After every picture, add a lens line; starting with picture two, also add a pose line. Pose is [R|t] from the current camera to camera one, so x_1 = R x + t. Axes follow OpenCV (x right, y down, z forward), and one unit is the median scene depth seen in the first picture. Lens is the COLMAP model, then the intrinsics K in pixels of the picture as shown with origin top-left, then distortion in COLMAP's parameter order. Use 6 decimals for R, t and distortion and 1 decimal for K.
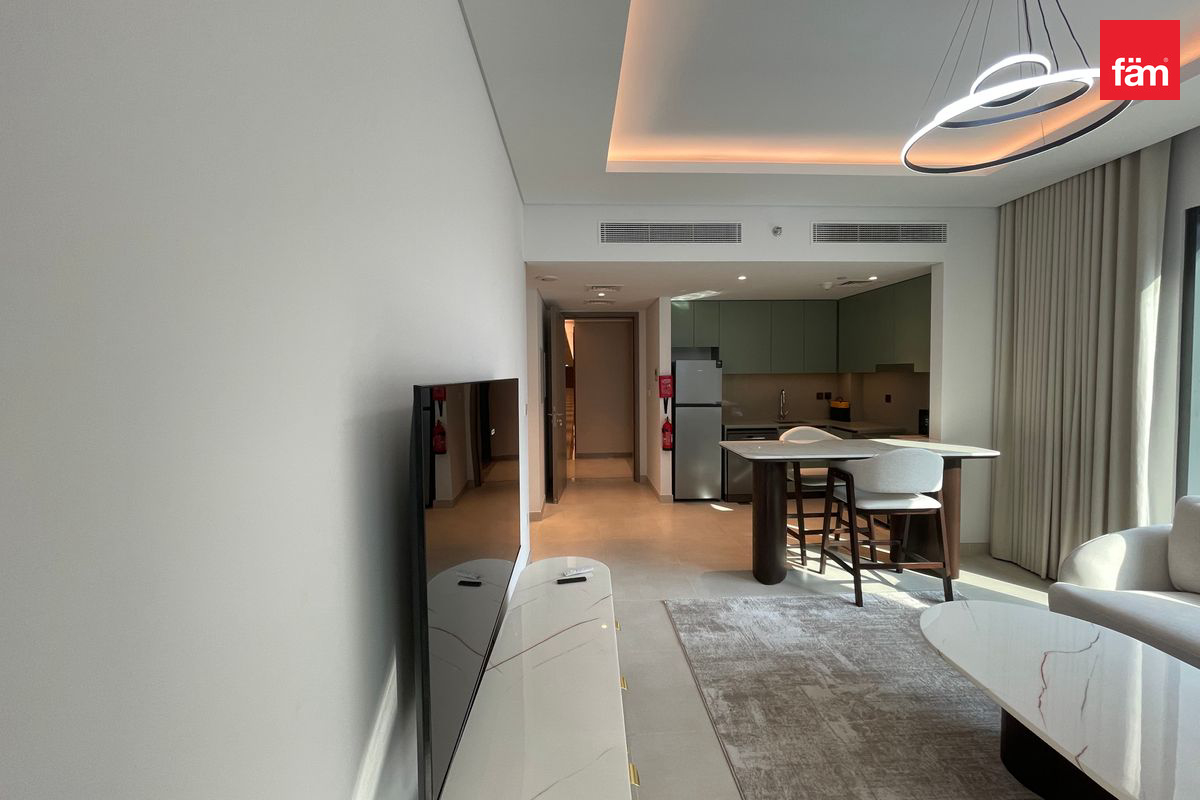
lens RADIAL K [[488.6, 0, 597.8], [0, 488.6, 399.3], [0, 0, 1]] dist [-0.001530, -0.000059]
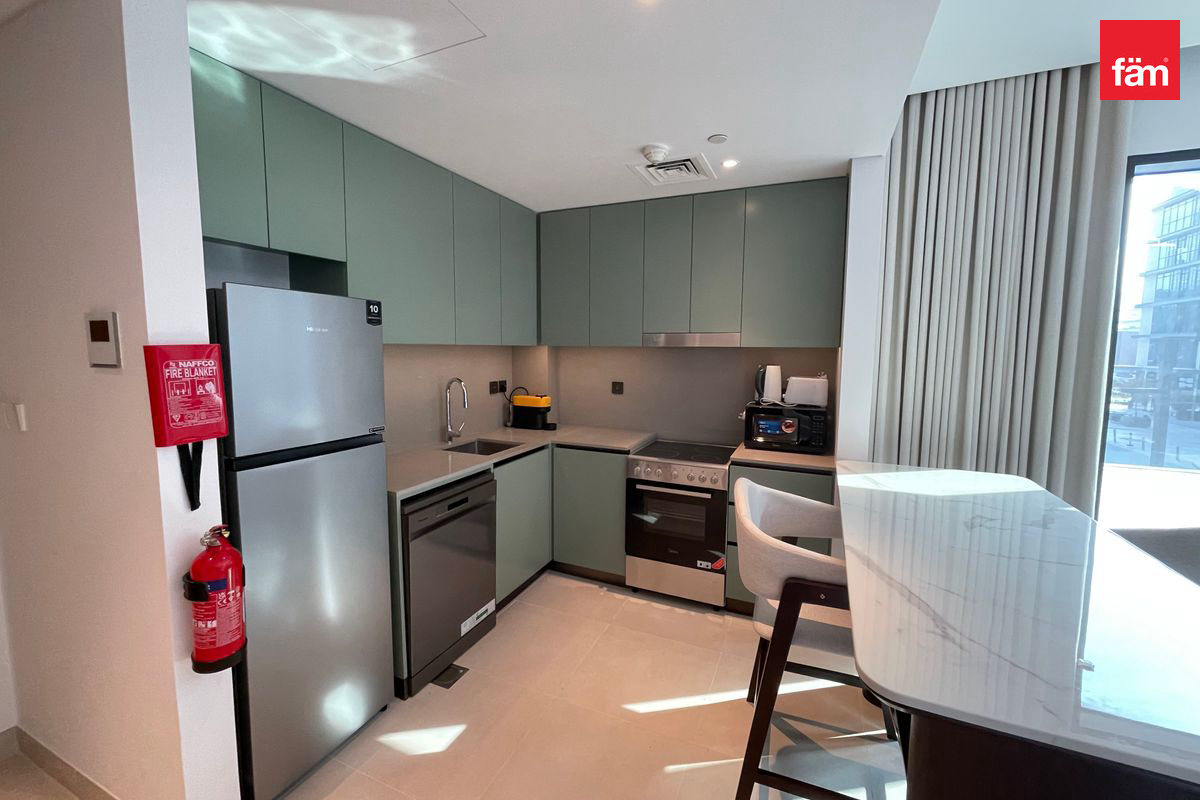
lens RADIAL K [[488.6, 0, 606.8], [0, 488.6, 389.8], [0, 0, 1]] dist [-0.001530, -0.000059]
pose [[0.447657, -0.063485, 0.891949, 0.024220], [0.031545, 0.997977, 0.055199, -0.033935], [-0.893649, 0.003427, 0.448754, 0.719385]]
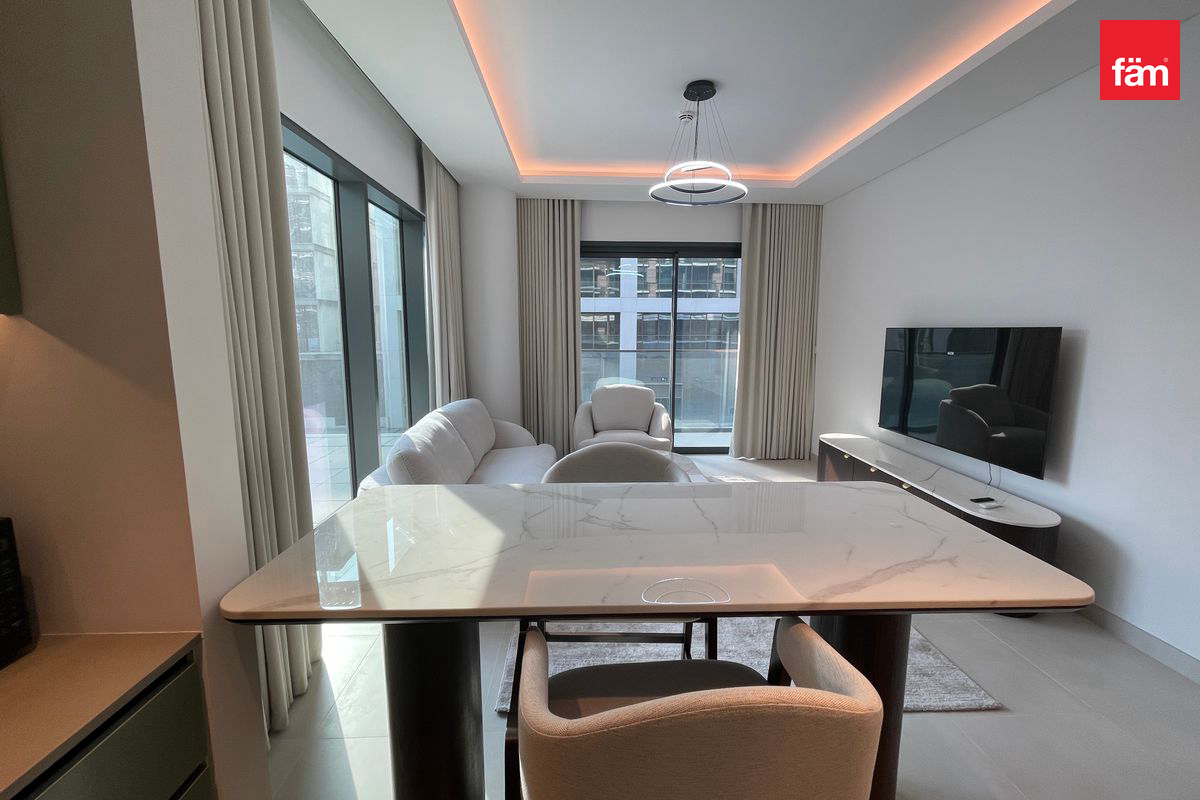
lens RADIAL K [[488.6, 0, 602.1], [0, 488.6, 392.2], [0, 0, 1]] dist [-0.001530, -0.000059]
pose [[-0.999951, 0.007628, 0.006290, 0.384438], [0.008614, 0.984437, 0.175529, -0.039900], [-0.004853, 0.175575, -0.984454, 0.885774]]
